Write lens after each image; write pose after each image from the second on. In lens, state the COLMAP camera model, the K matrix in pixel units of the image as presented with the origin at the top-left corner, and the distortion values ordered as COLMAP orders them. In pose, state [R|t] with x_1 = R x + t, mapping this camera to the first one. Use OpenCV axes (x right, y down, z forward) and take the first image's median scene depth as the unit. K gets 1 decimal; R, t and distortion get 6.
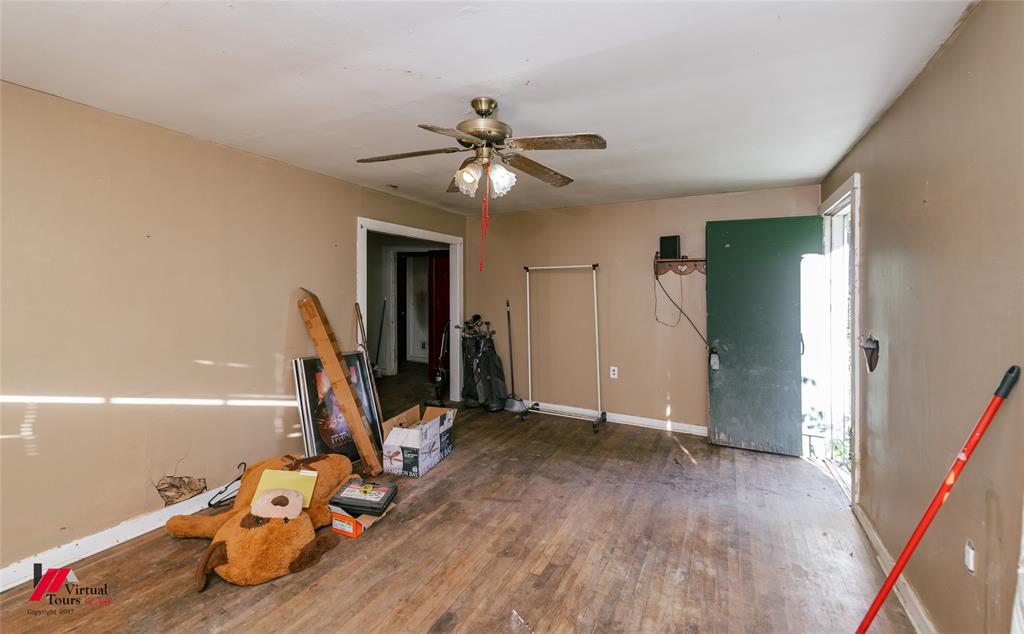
lens RADIAL K [[412.2, 0, 495.7], [0, 412.2, 285.6], [0, 0, 1]] dist [0.013057, -0.000213]
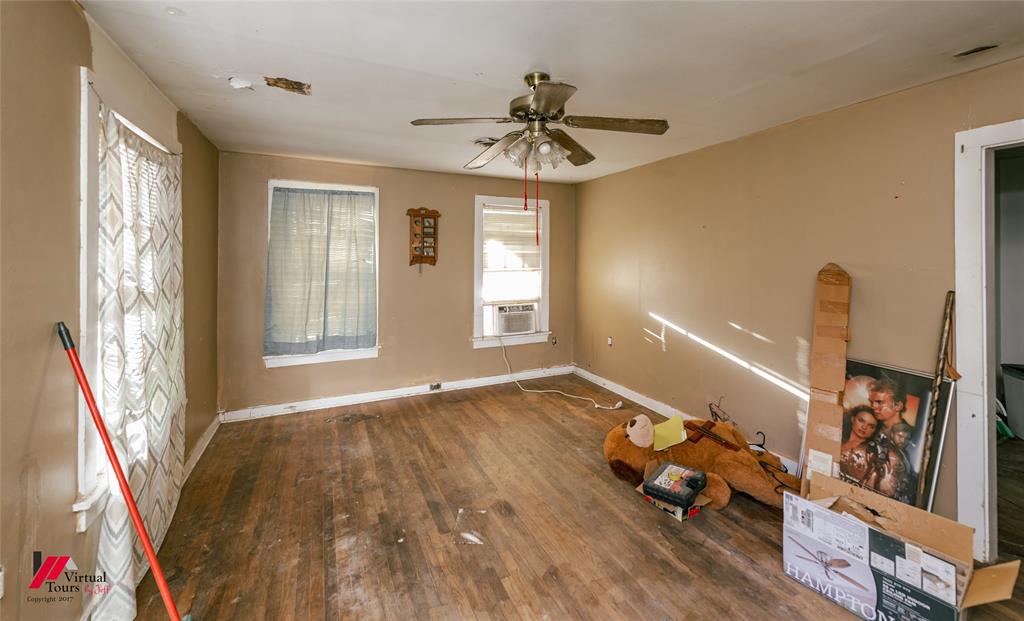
lens RADIAL K [[415.2, 0, 517.9], [0, 415.2, 257.9], [0, 0, 1]] dist [0.003714, 0.000275]
pose [[-0.576673, -0.017307, -0.816792, 0.736175], [-0.004523, 0.999828, -0.017992, 0.017893], [0.816963, -0.006681, -0.576652, 1.378838]]
